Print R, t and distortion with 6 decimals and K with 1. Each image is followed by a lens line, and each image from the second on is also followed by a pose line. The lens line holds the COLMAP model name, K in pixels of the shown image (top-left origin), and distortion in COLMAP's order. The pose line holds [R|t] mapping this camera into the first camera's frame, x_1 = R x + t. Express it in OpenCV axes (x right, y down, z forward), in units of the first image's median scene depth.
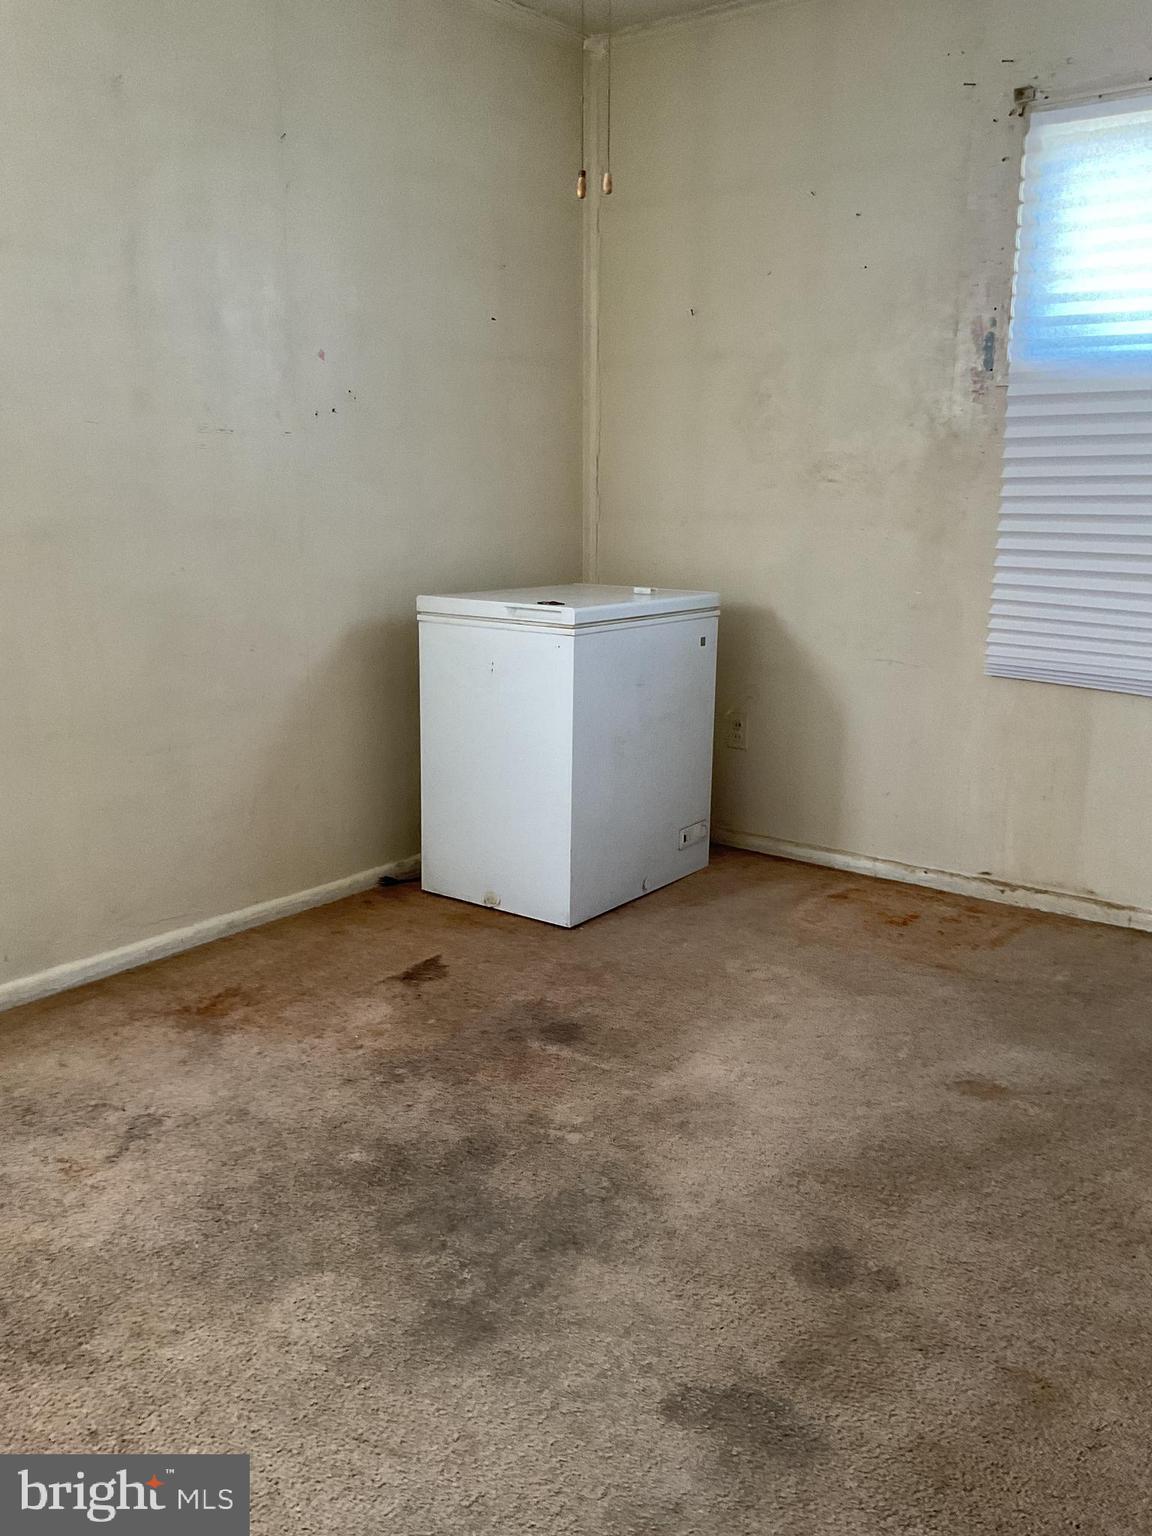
lens RADIAL K [[1273.2, 0, 576.0], [0, 1273.2, 768.0], [0, 0, 1]] dist [0.124092, -0.233788]
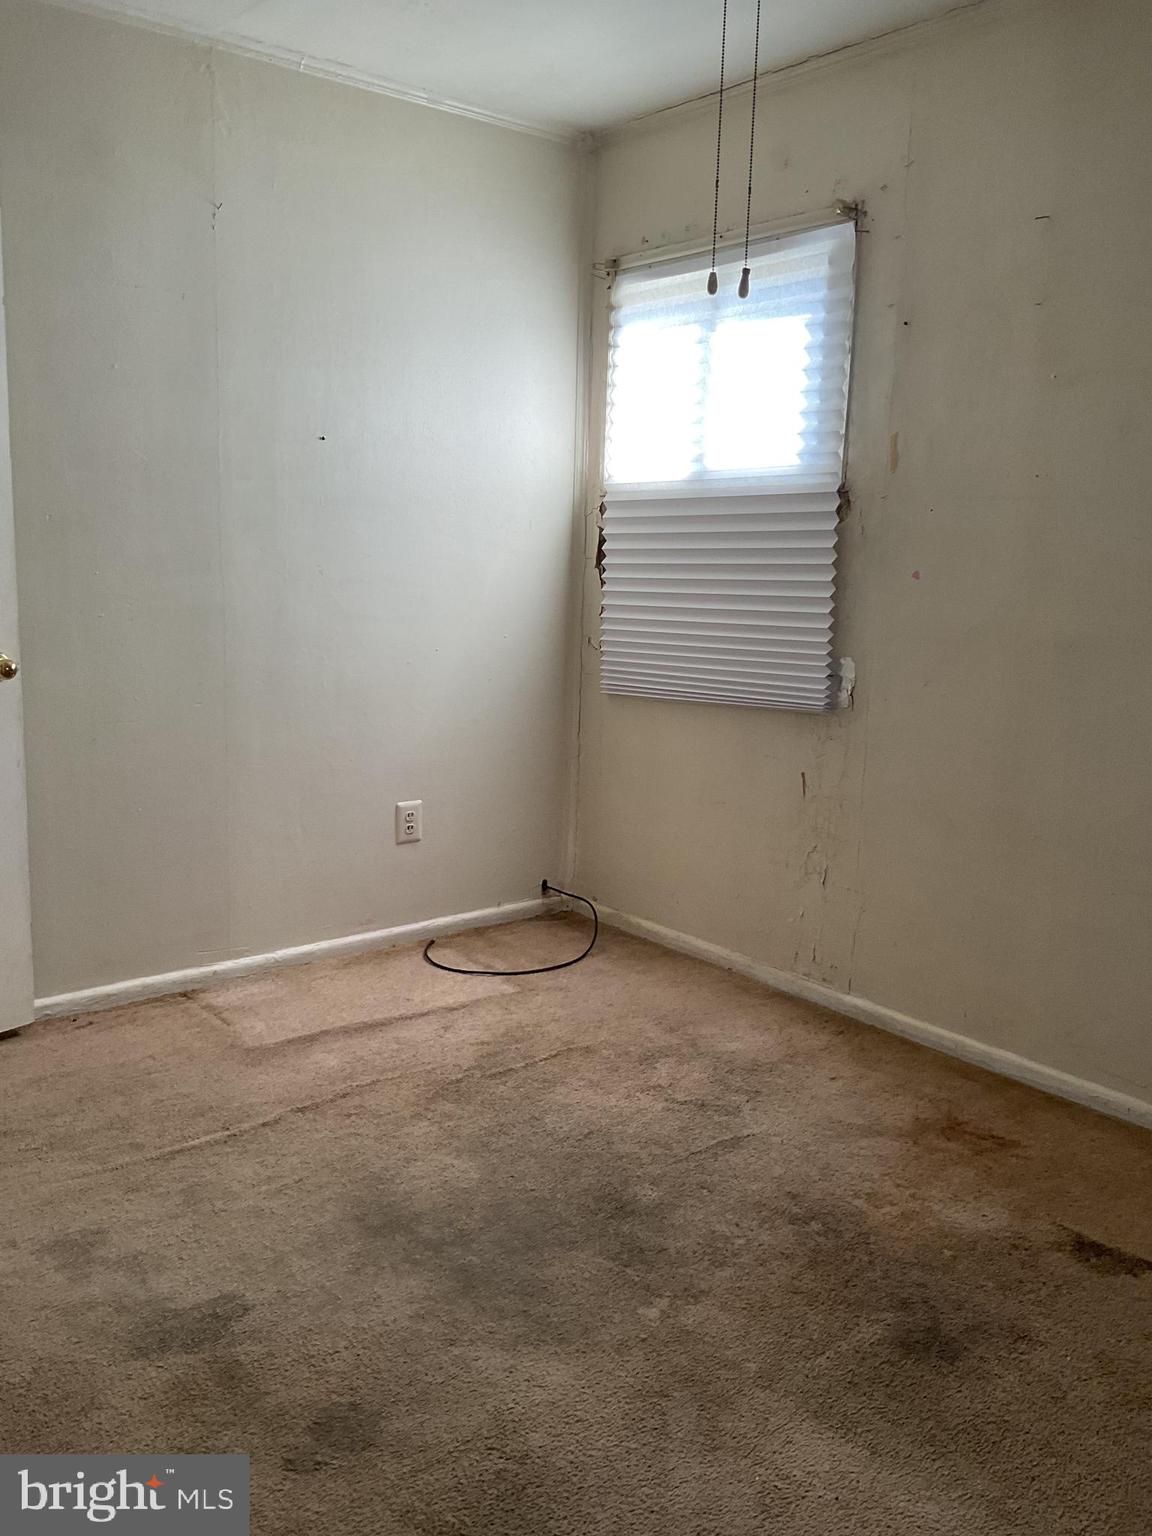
lens RADIAL K [[1273.2, 0, 576.0], [0, 1273.2, 768.0], [0, 0, 1]] dist [0.124092, -0.233788]
pose [[-0.205673, 0.164815, -0.964642, 0.830132], [-0.241886, 0.946570, 0.213300, -0.261826], [0.948256, 0.277203, -0.154818, 0.981335]]
